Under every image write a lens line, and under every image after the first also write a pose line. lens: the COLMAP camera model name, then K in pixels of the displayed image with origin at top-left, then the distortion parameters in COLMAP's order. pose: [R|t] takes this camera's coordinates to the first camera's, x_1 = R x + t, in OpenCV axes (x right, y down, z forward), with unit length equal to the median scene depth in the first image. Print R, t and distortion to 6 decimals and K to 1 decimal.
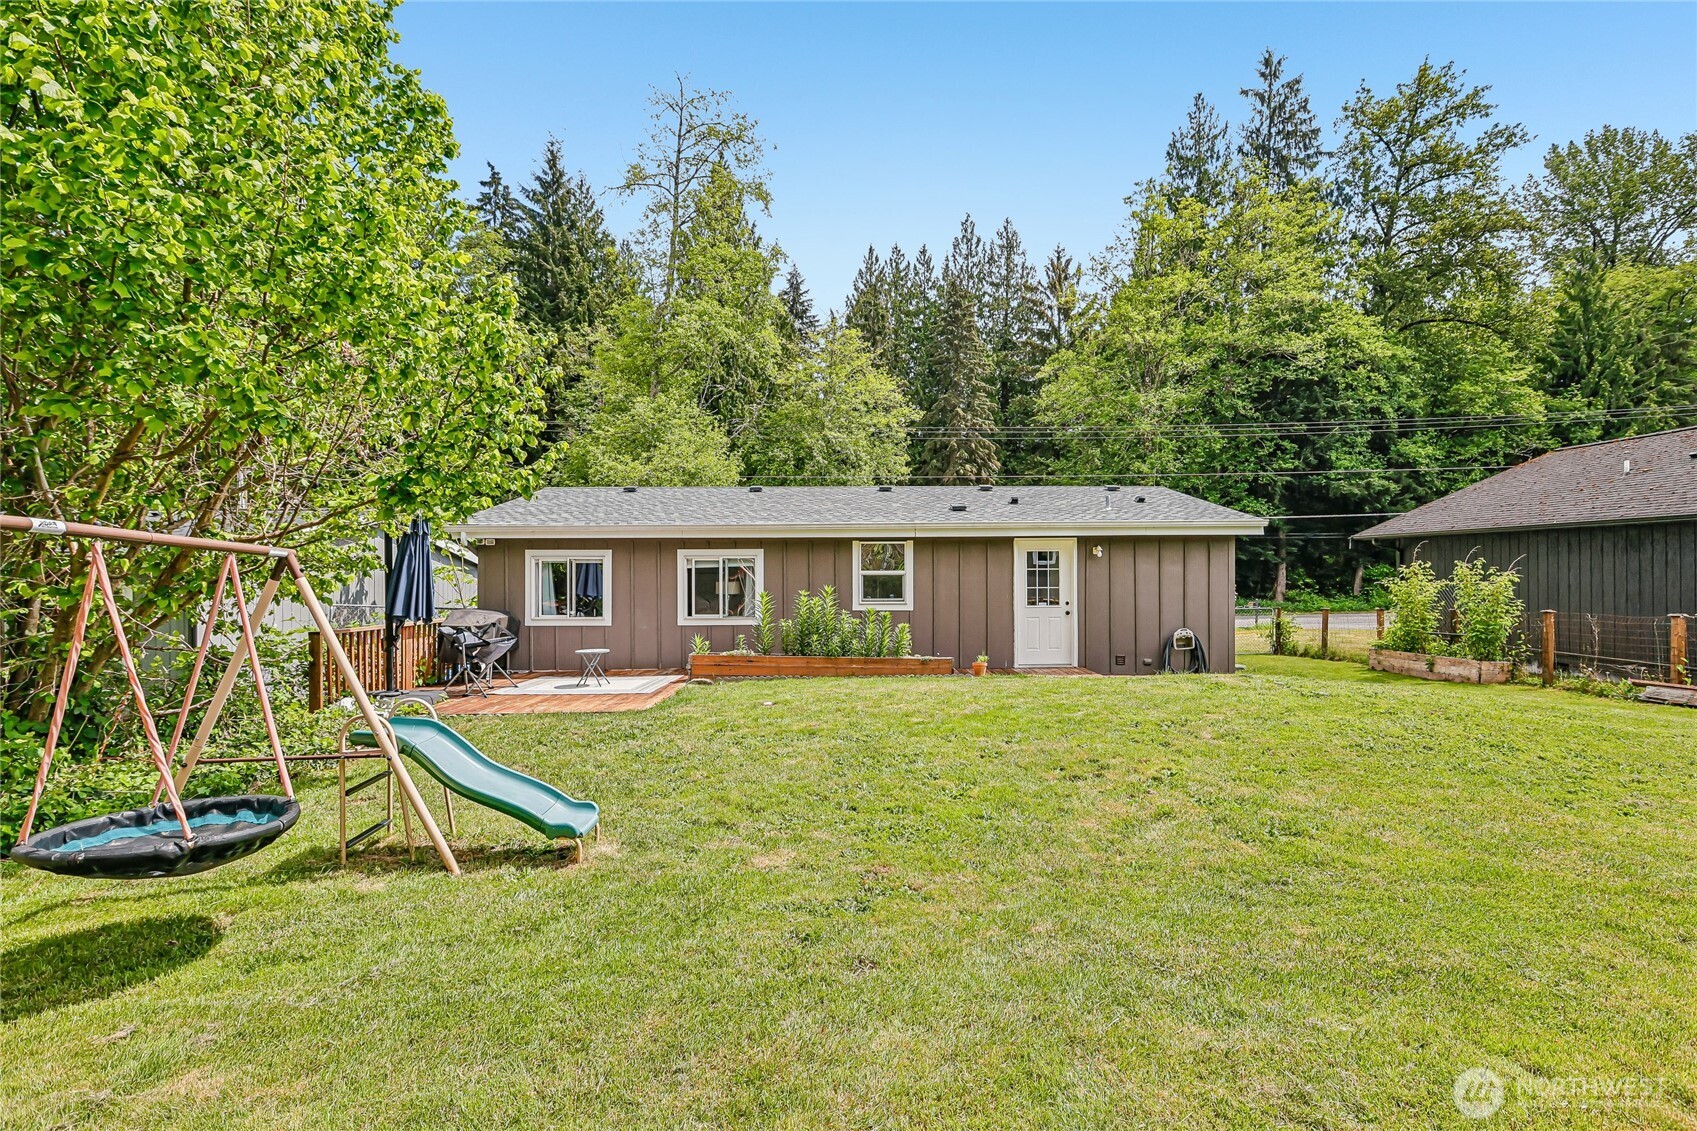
lens RADIAL K [[757.0, 0, 848.5], [0, 757.0, 565.5], [0, 0, 1]] dist [-0.001142, 0.000040]
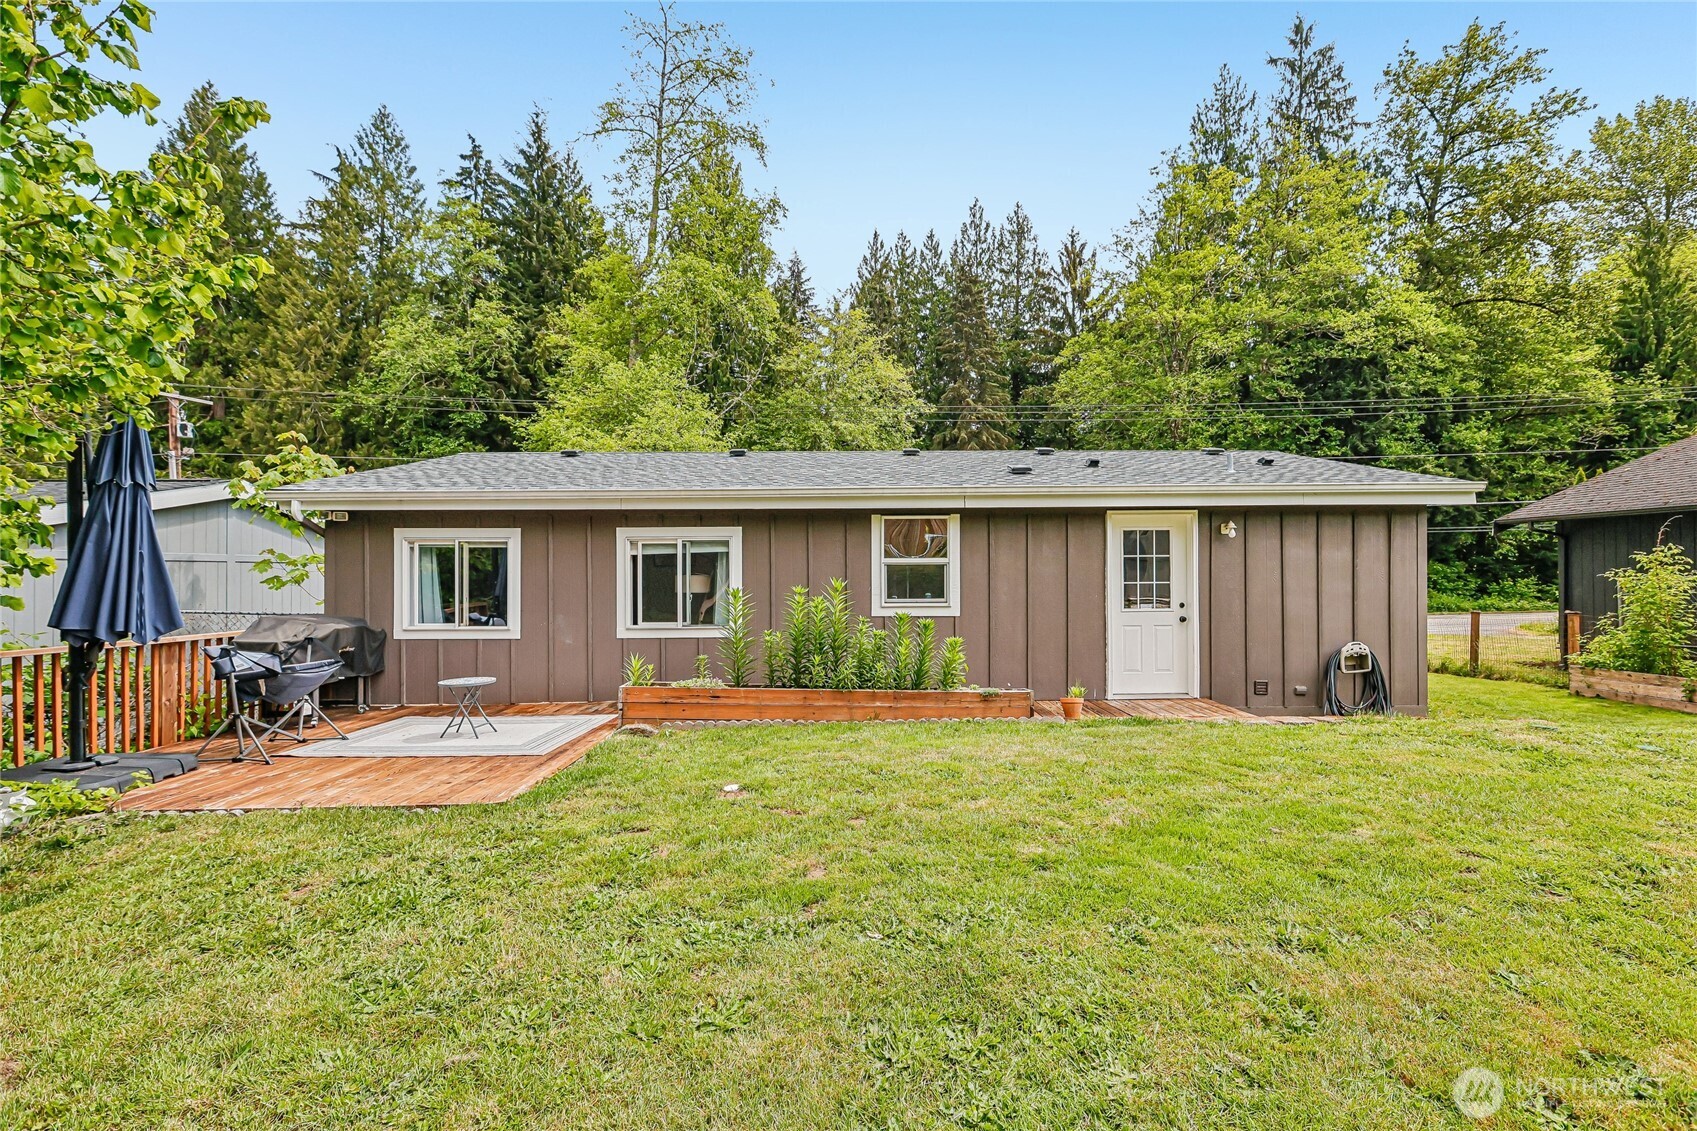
lens RADIAL K [[757.0, 0, 848.5], [0, 757.0, 565.5], [0, 0, 1]] dist [-0.001142, 0.000040]
pose [[0.999994, -0.000769, -0.003297, -0.002918], [0.000764, 0.999999, -0.001554, 0.003228], [0.003298, 0.001551, 0.999993, 0.068718]]
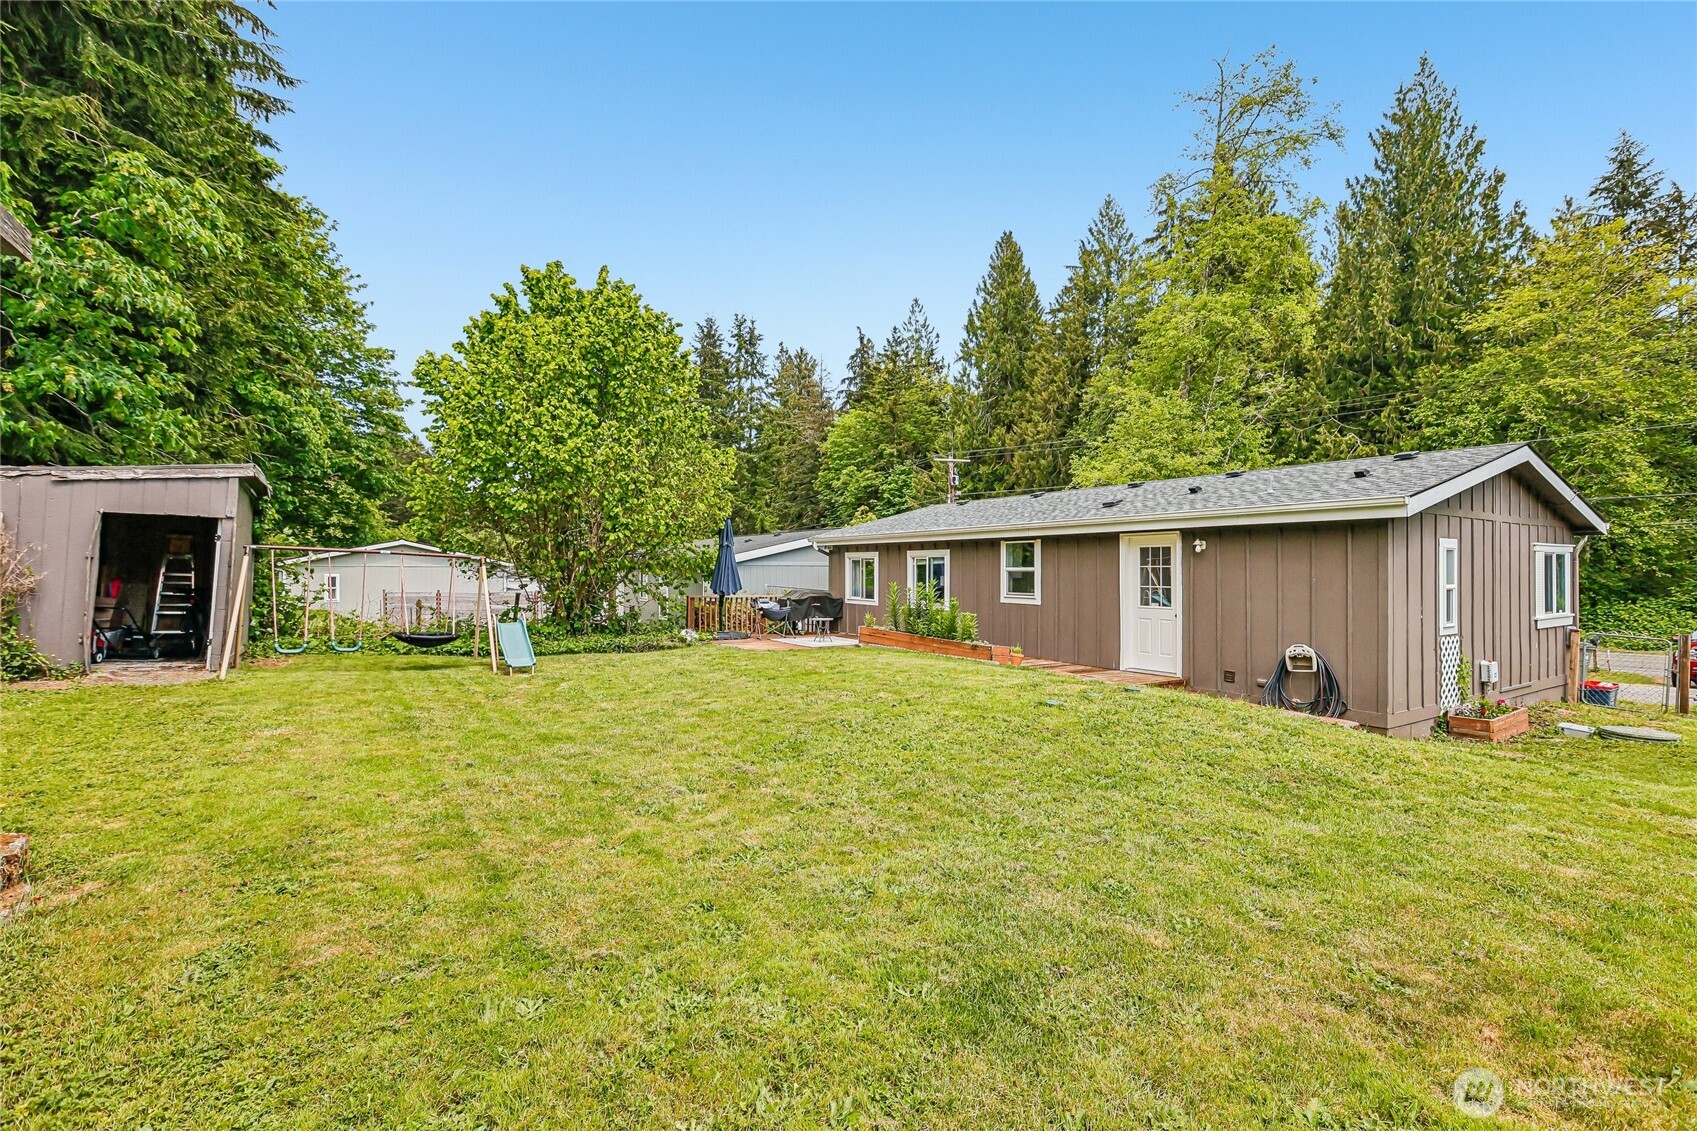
lens RADIAL K [[757.0, 0, 848.5], [0, 757.0, 565.5], [0, 0, 1]] dist [-0.001142, 0.000040]
pose [[0.534792, 0.003336, -0.844977, 0.185494], [-0.002561, 0.999994, 0.002327, 0.000545], [0.844980, 0.000919, 0.534797, 0.044269]]
